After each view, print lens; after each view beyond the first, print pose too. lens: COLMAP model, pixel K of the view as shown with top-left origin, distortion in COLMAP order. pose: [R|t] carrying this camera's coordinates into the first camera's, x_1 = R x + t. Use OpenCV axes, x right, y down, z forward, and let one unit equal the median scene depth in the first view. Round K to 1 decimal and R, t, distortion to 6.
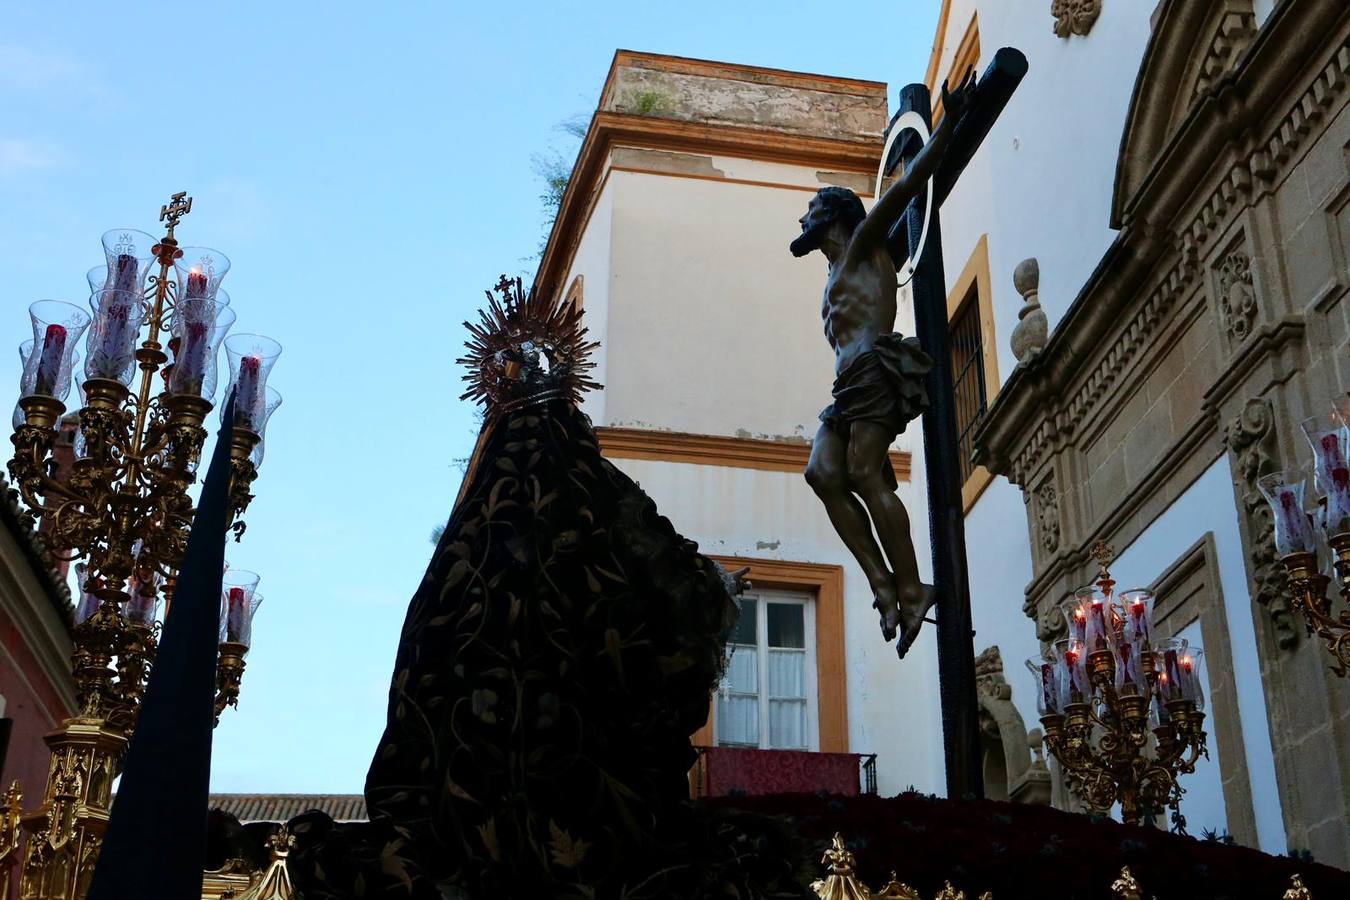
lens RADIAL K [[1695.3, 0, 702.9], [0, 1695.3, 438.0], [0, 0, 1]] dist [0.014017, 0.059763]
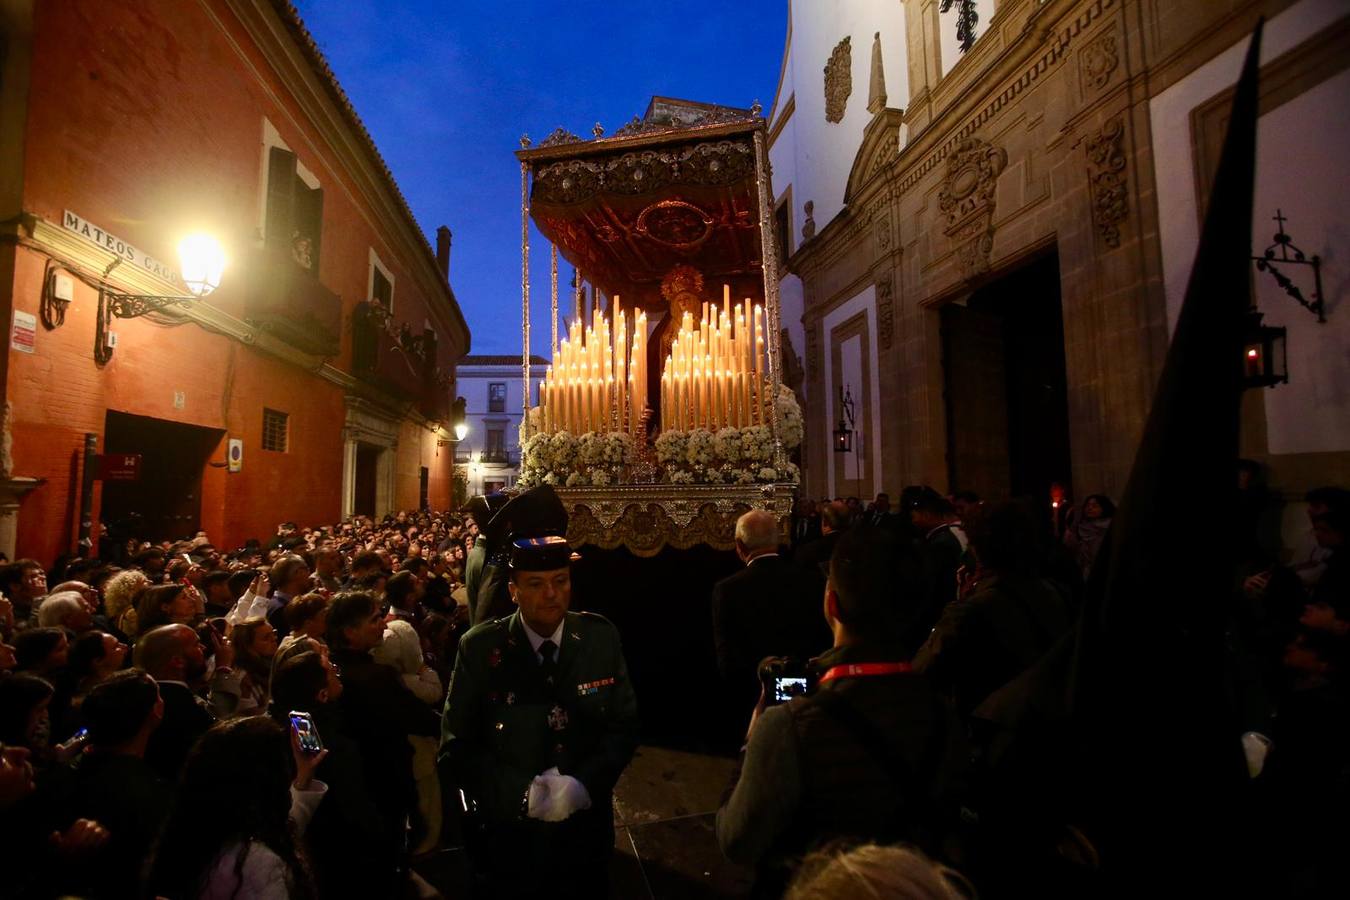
lens RADIAL K [[641.6, 0, 675.0], [0, 641.6, 450.0], [0, 0, 1]] dist [-0.072959, 0.034452]
pose [[0.998287, -0.006827, 0.058114, -0.146617], [-0.014912, 0.930694, 0.365495, -0.136853], [-0.056582, -0.365735, 0.928997, -0.222758]]
